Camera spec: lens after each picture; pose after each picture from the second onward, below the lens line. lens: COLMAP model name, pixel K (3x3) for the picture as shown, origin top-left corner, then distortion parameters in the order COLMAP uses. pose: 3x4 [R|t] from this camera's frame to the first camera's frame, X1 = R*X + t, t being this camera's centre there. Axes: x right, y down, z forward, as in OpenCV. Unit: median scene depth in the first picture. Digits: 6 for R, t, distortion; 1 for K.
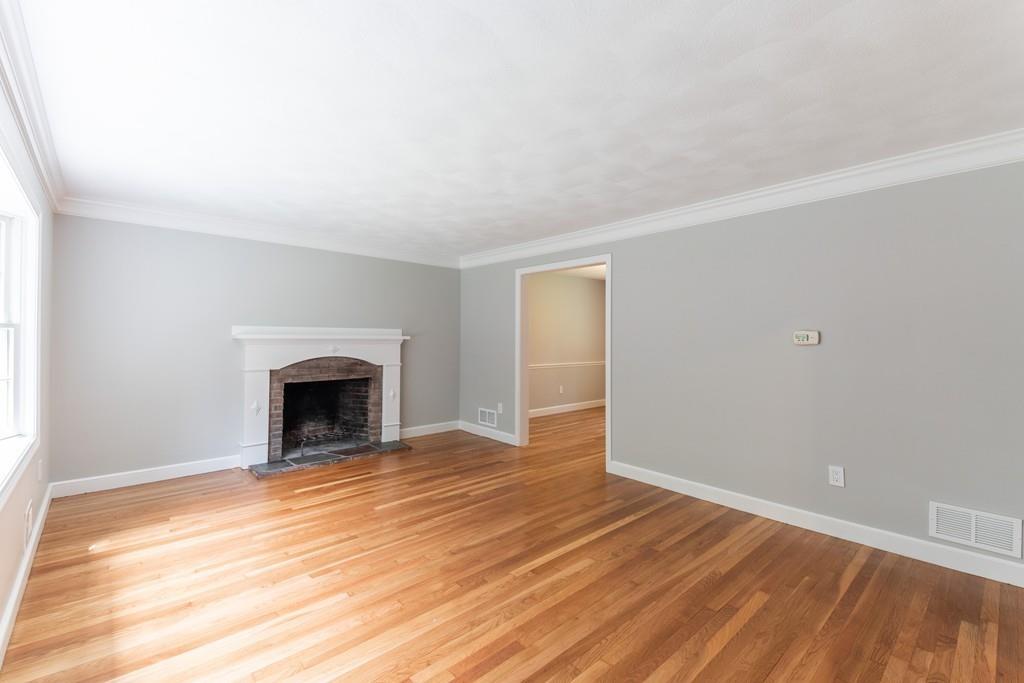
lens RADIAL K [[436.4, 0, 503.4], [0, 436.4, 330.9], [0, 0, 1]] dist [0.066068, -0.027957]
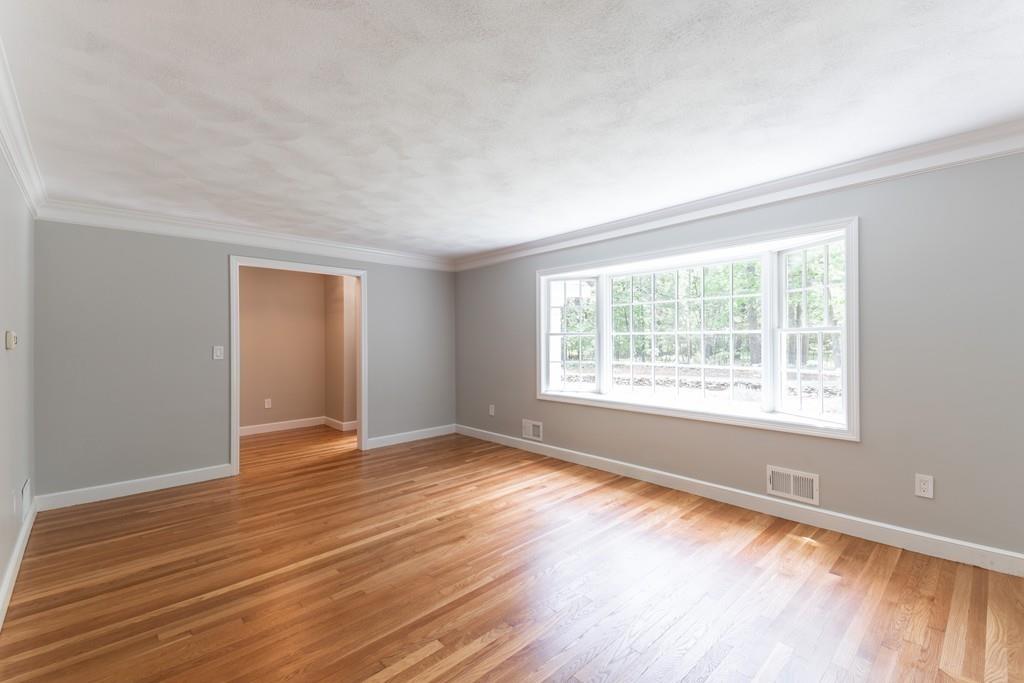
lens RADIAL K [[436.4, 0, 509.7], [0, 436.4, 342.2], [0, 0, 1]] dist [0.066068, -0.027957]
pose [[-0.999630, 0.002655, -0.027083, -0.119460], [0.002910, 0.999952, -0.009366, 0.018813], [0.027057, -0.009441, -0.999589, 1.247661]]
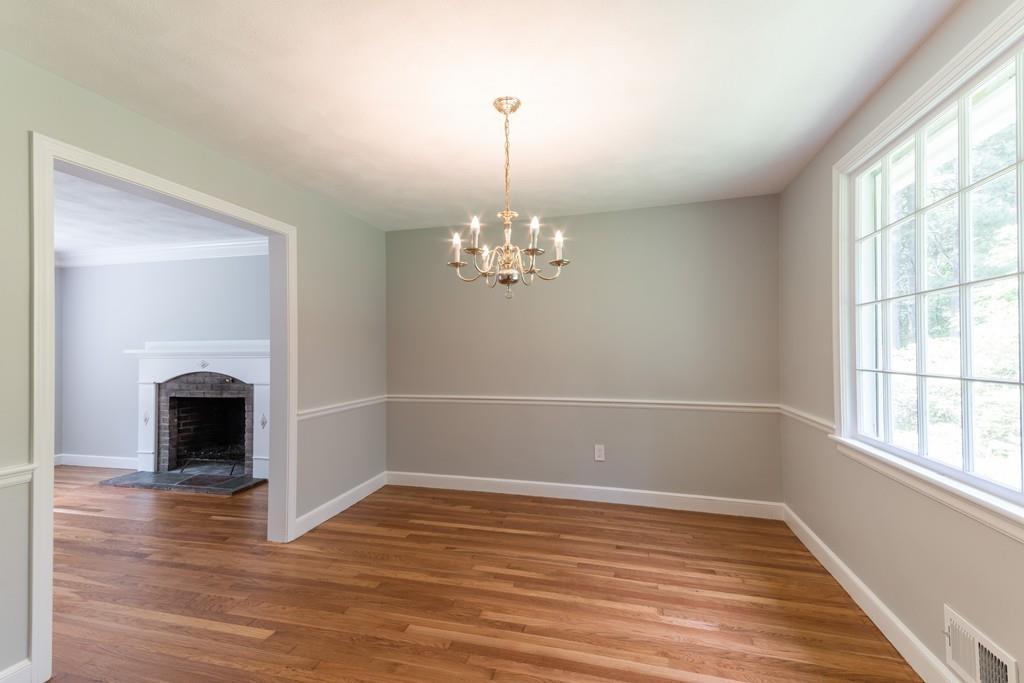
lens RADIAL K [[436.4, 0, 508.2], [0, 436.4, 346.1], [0, 0, 1]] dist [0.066068, -0.027957]
pose [[0.553694, -0.020848, -0.832459, 0.805918], [0.026797, 0.999615, -0.007210, 0.031356], [0.832289, -0.018315, 0.554039, 1.104804]]
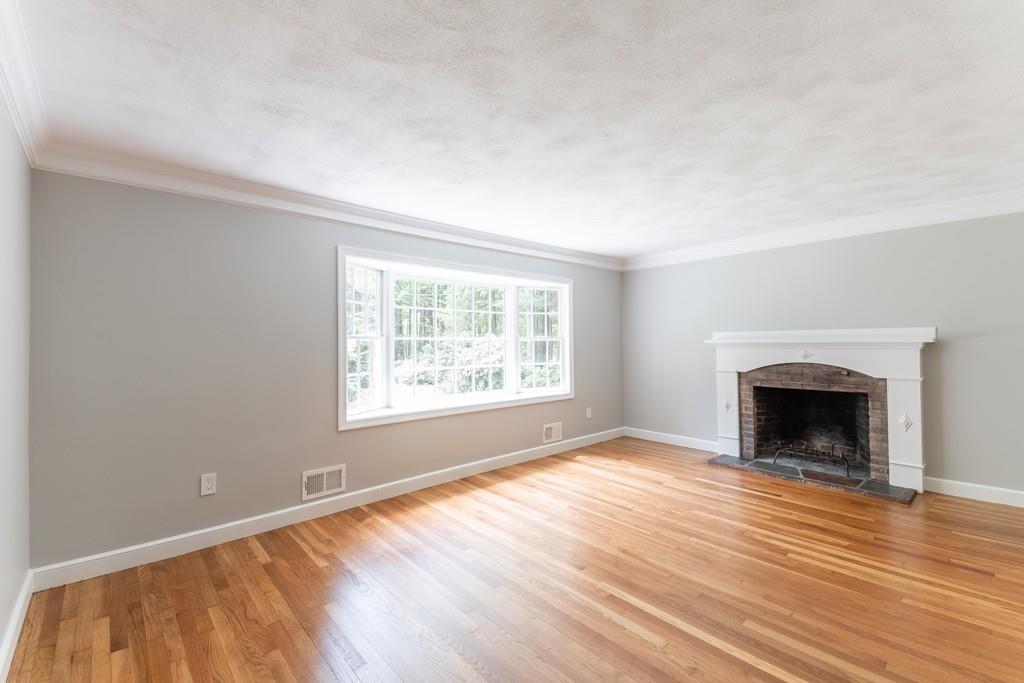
lens RADIAL K [[436.4, 0, 512.0], [0, 436.4, 333.5], [0, 0, 1]] dist [0.066068, -0.027957]
pose [[0.009679, -0.029473, -0.999519, 0.551707], [0.023790, 0.999289, -0.029236, 0.012907], [0.999670, -0.023496, 0.010373, 0.441234]]
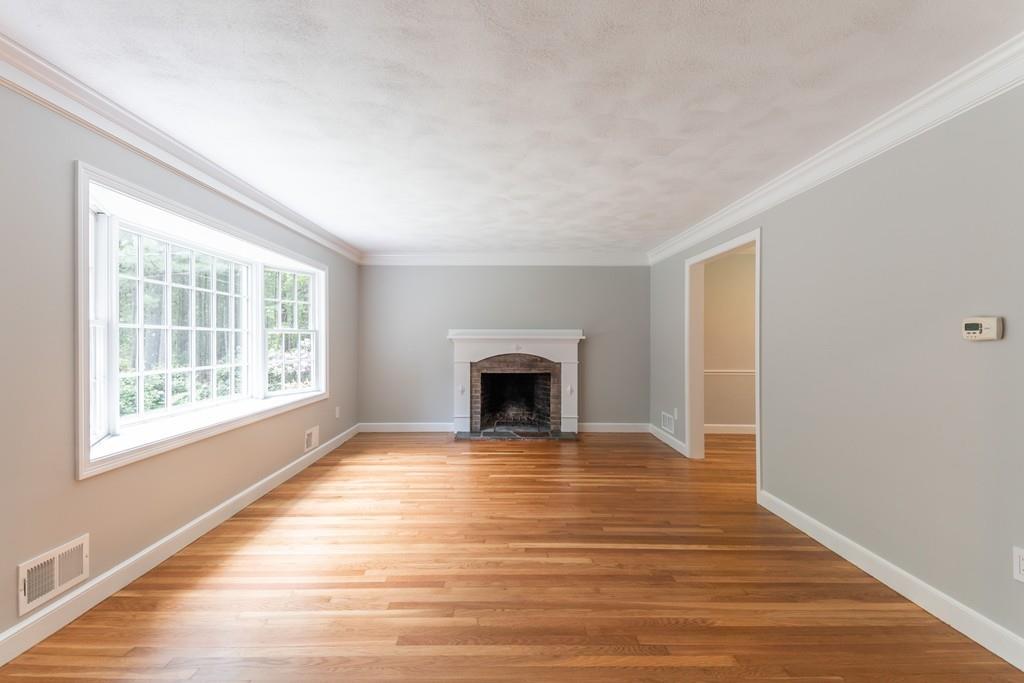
lens RADIAL K [[436.4, 0, 504.9], [0, 436.4, 338.3], [0, 0, 1]] dist [0.066068, -0.027957]
pose [[0.753799, -0.007110, -0.657067, 0.407549], [0.013534, 0.999897, 0.004706, 0.011741], [0.656966, -0.012440, 0.753818, 0.086621]]
